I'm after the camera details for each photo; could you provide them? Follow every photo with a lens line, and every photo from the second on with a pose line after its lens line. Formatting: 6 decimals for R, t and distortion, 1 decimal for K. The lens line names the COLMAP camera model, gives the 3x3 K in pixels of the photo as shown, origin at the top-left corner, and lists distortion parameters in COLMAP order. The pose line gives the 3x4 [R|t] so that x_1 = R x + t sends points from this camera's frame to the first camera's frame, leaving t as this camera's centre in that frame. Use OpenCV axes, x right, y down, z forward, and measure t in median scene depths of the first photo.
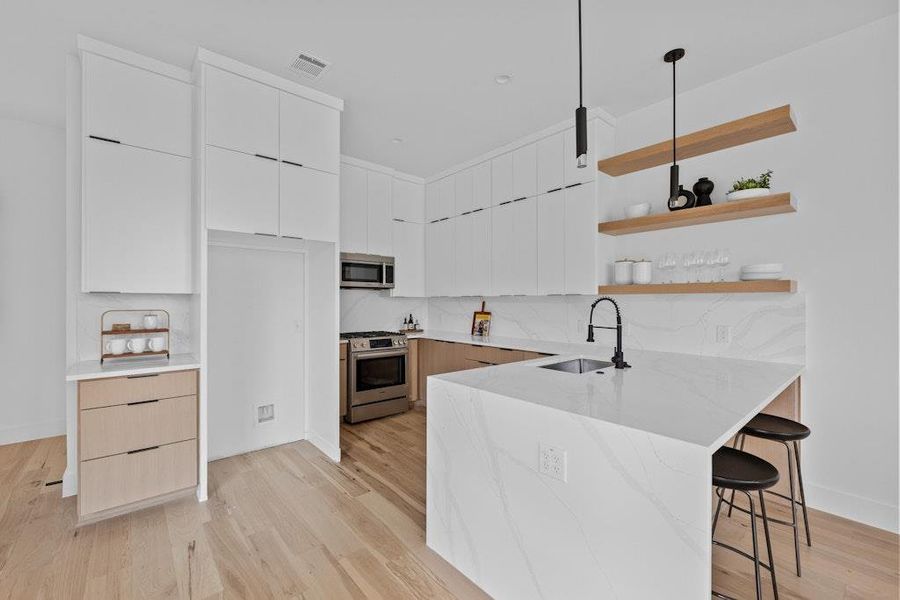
lens RADIAL K [[369.3, 0, 434.7], [0, 369.3, 301.9], [0, 0, 1]] dist [-0.000377, -0.000123]
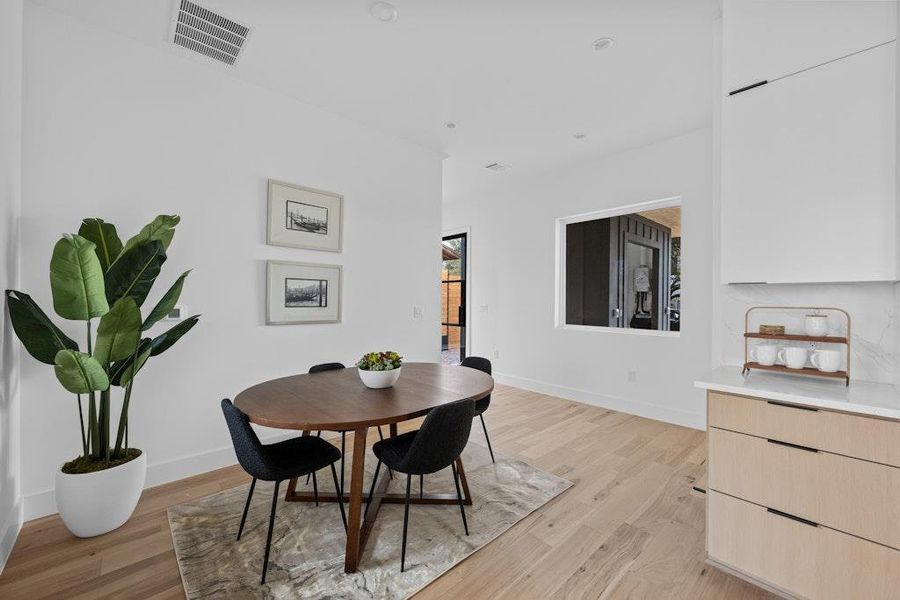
lens RADIAL K [[356.2, 0, 450.0], [0, 356.2, 300.0], [0, 0, 1]] dist [-0.002832, -0.000070]
pose [[0.045842, 0.000124, -0.998949, -0.093139], [-0.010084, 0.999949, -0.000339, 0.008900], [0.998898, 0.010089, 0.045841, 0.184472]]
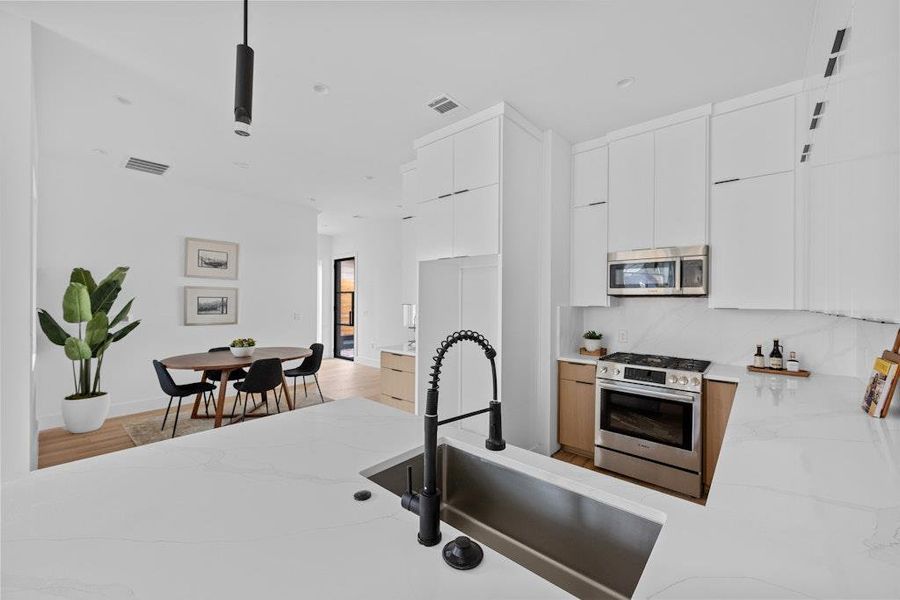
lens RADIAL K [[354.7, 0, 450.0], [0, 354.7, 300.0], [0, 0, 1]] dist [0.001161, 0.000068]
pose [[0.155742, -0.002793, -0.987794, 0.449727], [-0.009212, 0.999948, -0.004280, -0.023337], [0.987755, 0.009766, 0.155708, 0.518272]]
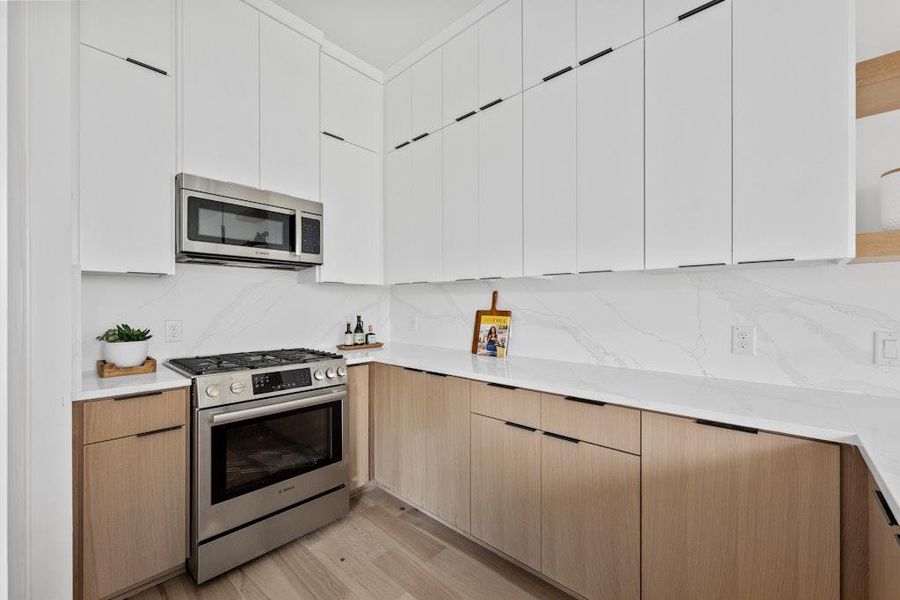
lens RADIAL K [[363.4, 0, 448.6], [0, 363.4, 303.8], [0, 0, 1]] dist [0.000176, 0.000012]
pose [[0.991255, -0.001040, 0.131958, -0.003711], [0.001494, 0.999993, -0.003344, 0.020363], [-0.131953, 0.003512, 0.991250, 0.520909]]
